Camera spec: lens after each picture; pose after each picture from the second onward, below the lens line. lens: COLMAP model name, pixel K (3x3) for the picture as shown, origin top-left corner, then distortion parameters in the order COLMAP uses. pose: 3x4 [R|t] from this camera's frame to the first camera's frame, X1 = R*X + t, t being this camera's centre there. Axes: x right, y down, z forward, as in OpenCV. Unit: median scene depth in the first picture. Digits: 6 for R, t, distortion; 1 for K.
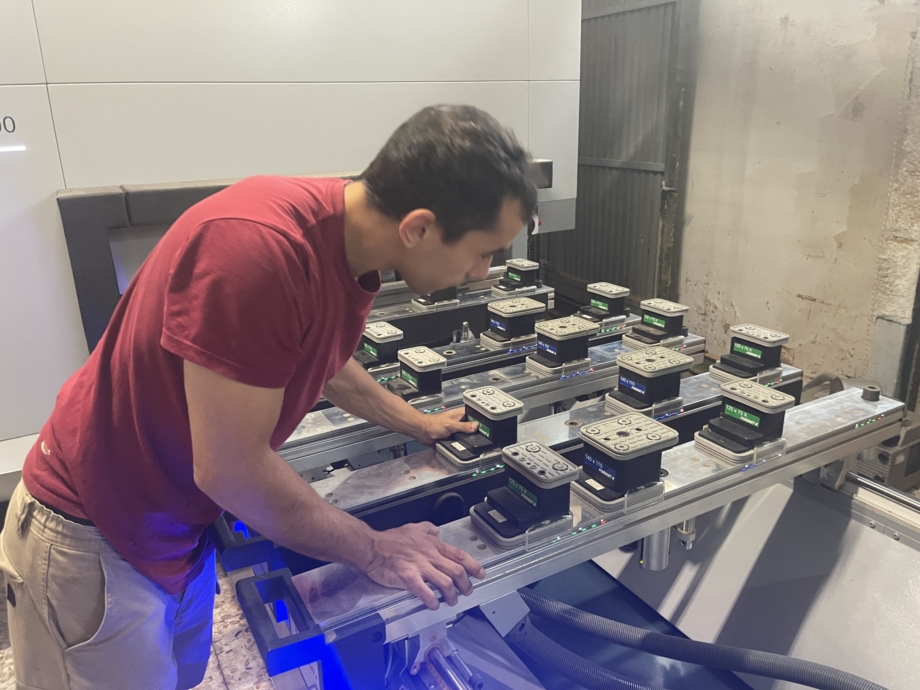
lens RADIAL K [[682.0, 0, 454.1], [0, 682.0, 340.8], [0, 0, 1]] dist [0.050125, -0.073533]
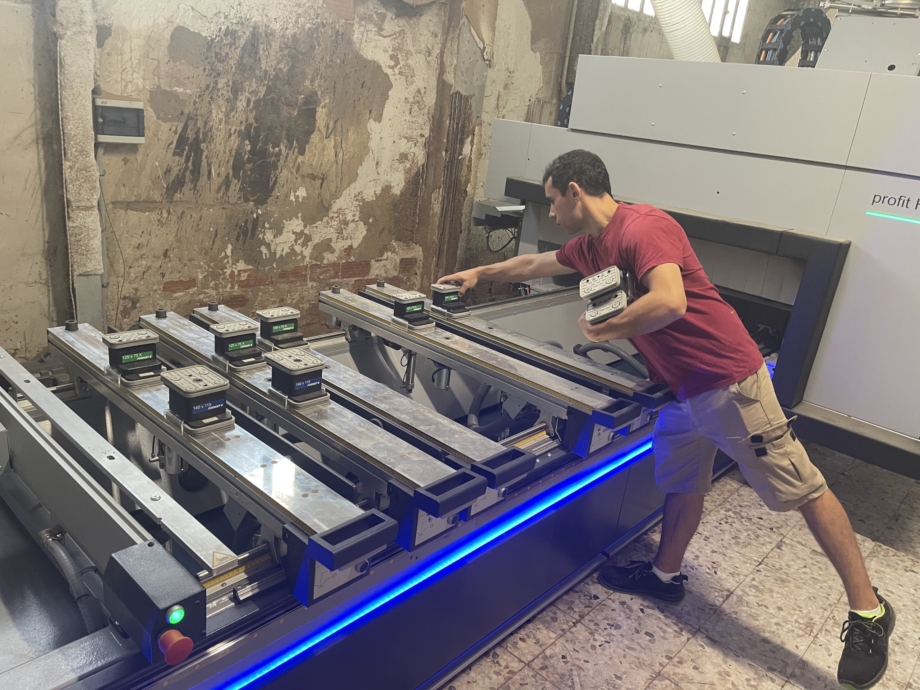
lens RADIAL K [[682.0, 0, 469.1], [0, 682.0, 351.1], [0, 0, 1]] dist [0.050125, -0.073533]
pose [[-0.324655, -0.331149, 0.885968, -0.645344], [0.192270, 0.894043, 0.404623, -0.249615], [-0.926084, 0.301708, -0.226586, 0.639019]]
